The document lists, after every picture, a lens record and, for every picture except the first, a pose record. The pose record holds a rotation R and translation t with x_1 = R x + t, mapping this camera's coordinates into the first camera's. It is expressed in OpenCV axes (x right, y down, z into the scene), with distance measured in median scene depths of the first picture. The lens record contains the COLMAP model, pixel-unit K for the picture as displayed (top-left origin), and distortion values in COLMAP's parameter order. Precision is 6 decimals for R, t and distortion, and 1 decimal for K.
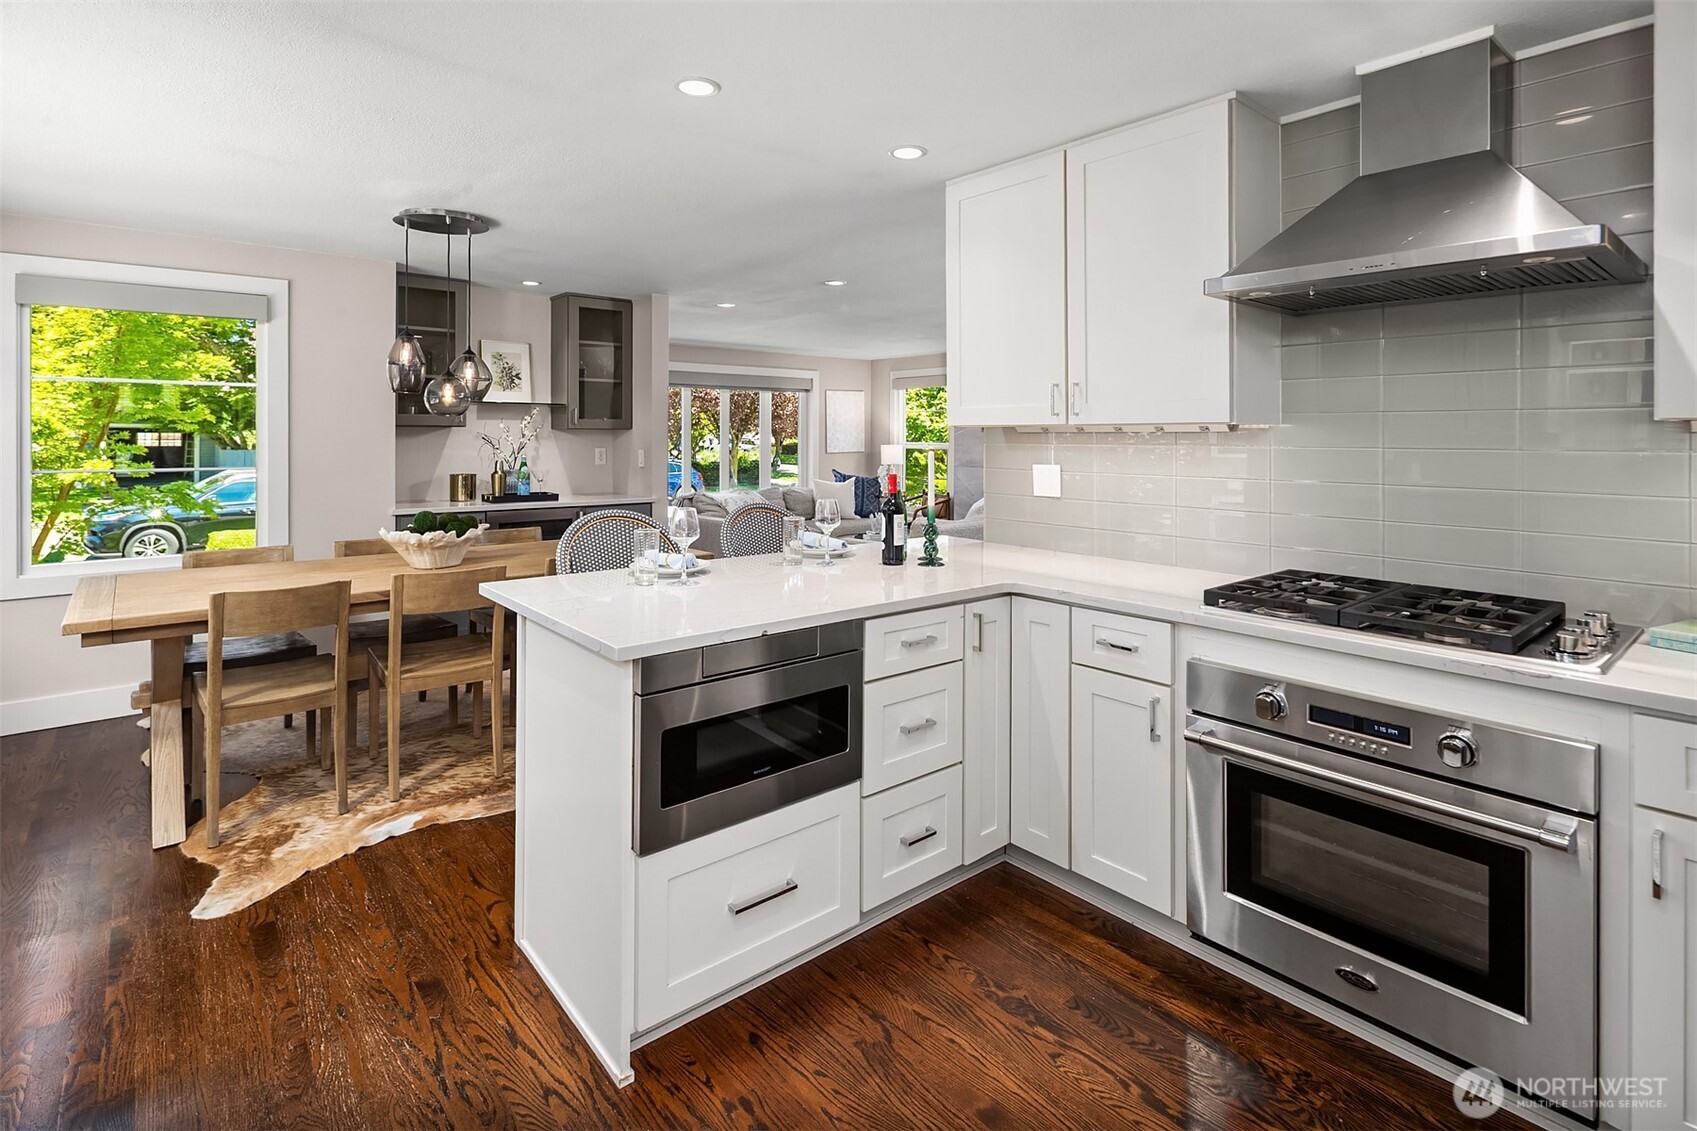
lens RADIAL K [[824.0, 0, 846.9], [0, 824.0, 439.8], [0, 0, 1]] dist [0.005941, -0.004041]
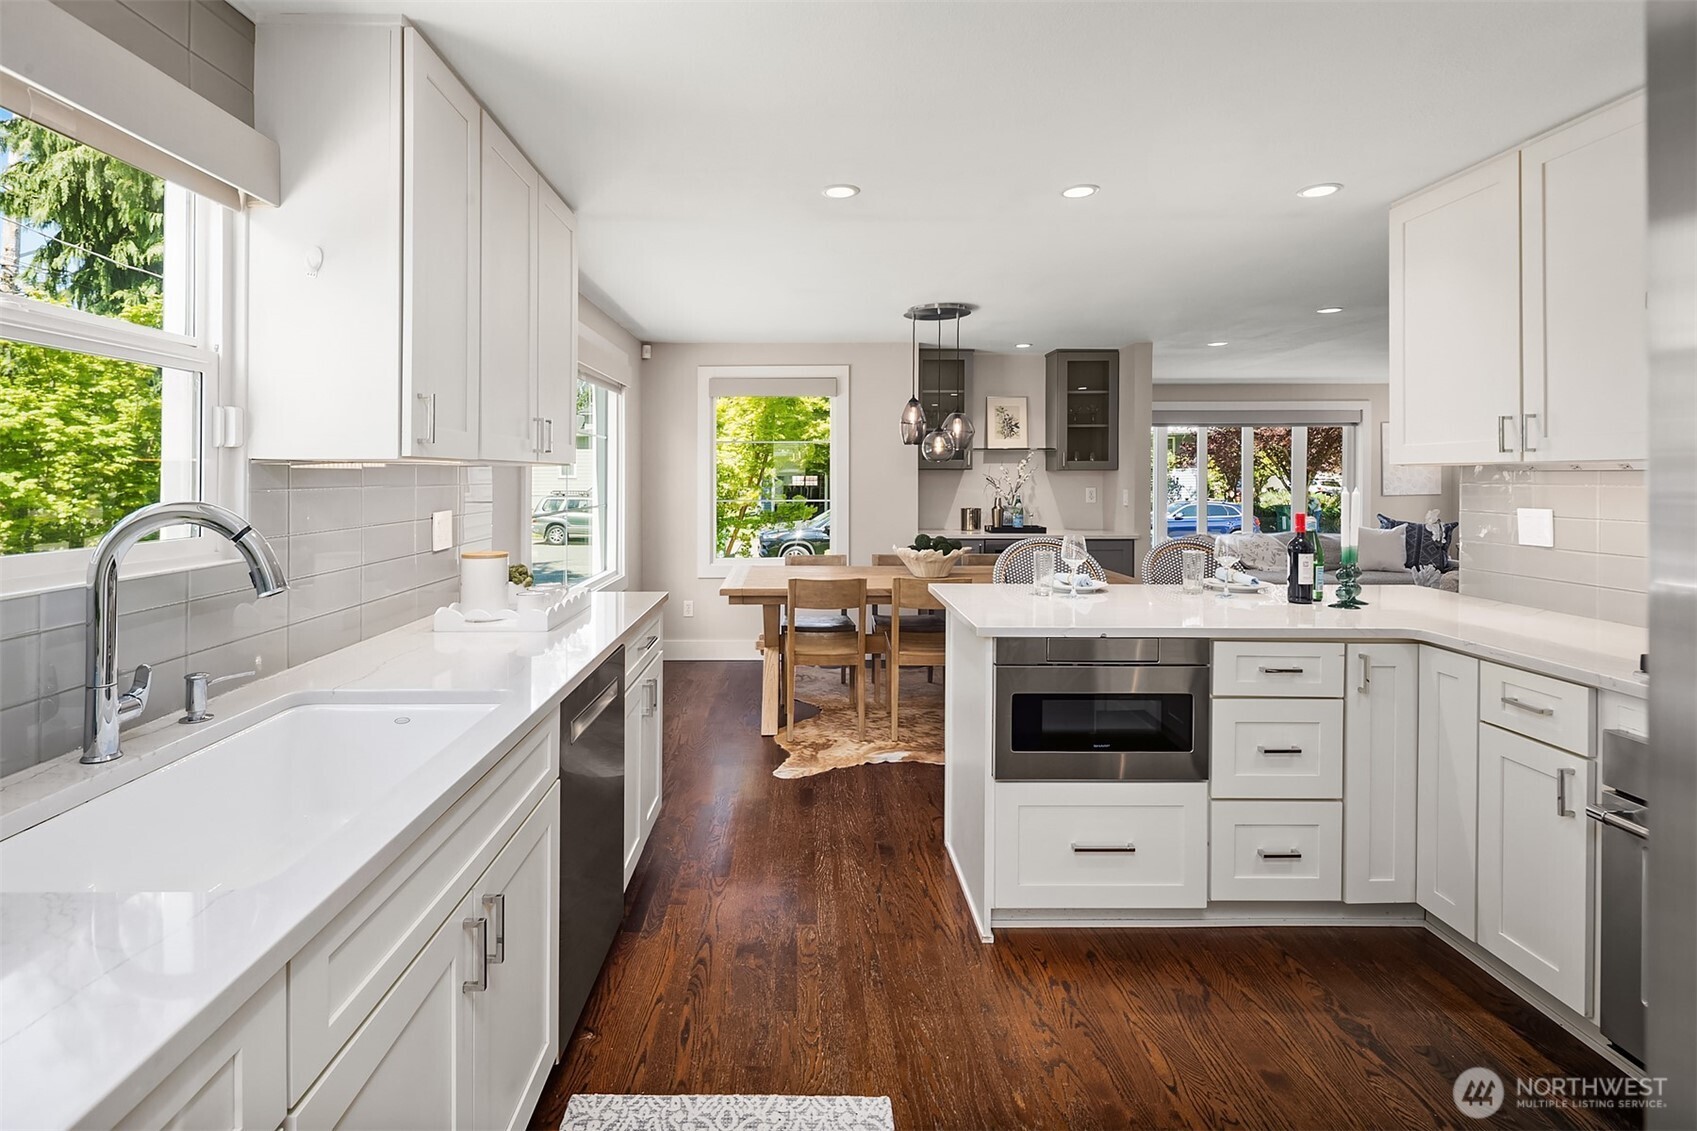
lens RADIAL K [[824.0, 0, 809.7], [0, 824.0, 478.6], [0, 0, 1]] dist [0.005941, -0.004041]
pose [[0.768653, -0.001894, -0.639664, 0.252971], [0.000592, 0.999997, -0.002250, 0.000627], [0.639666, 0.001351, 0.768652, -0.168920]]
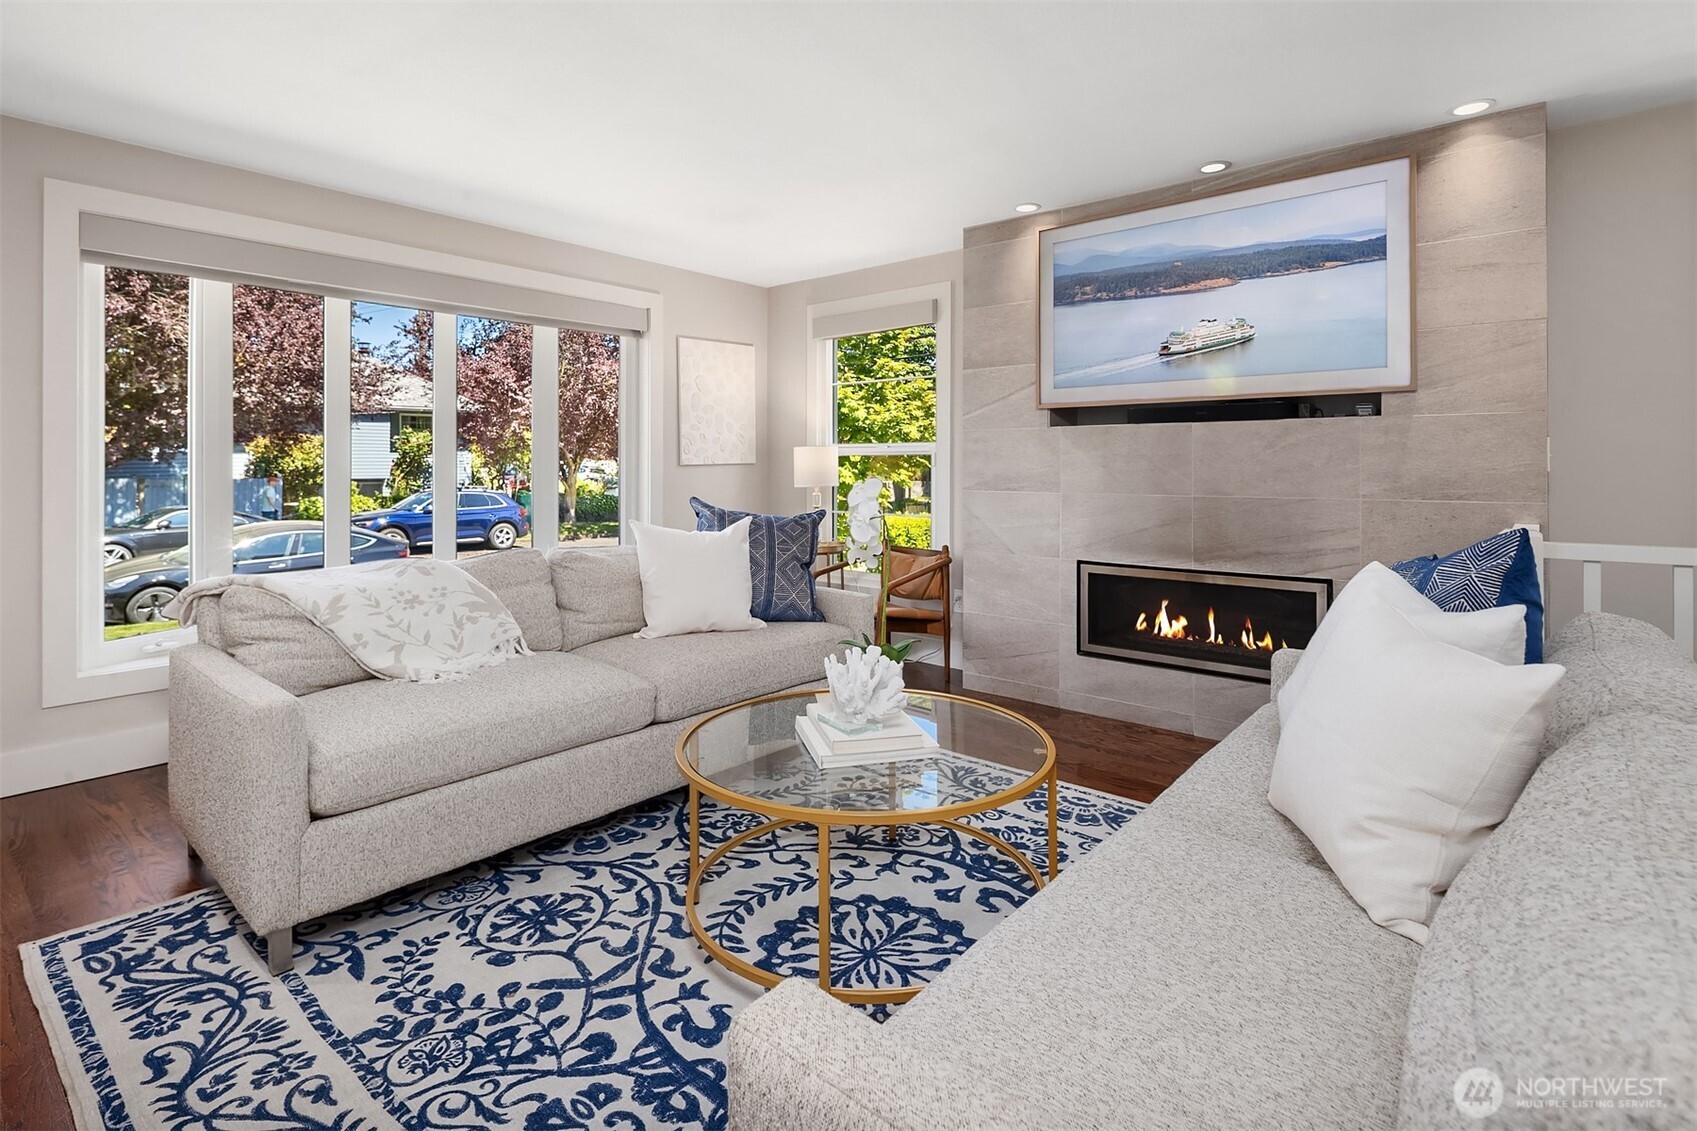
lens RADIAL K [[824.0, 0, 854.7], [0, 824.0, 468.4], [0, 0, 1]] dist [0.005941, -0.004041]
pose [[0.985231, -0.004957, 0.171159, -0.023599], [0.004915, 0.999988, 0.000670, 0.069994], [-0.171160, 0.000181, 0.985243, 1.888957]]
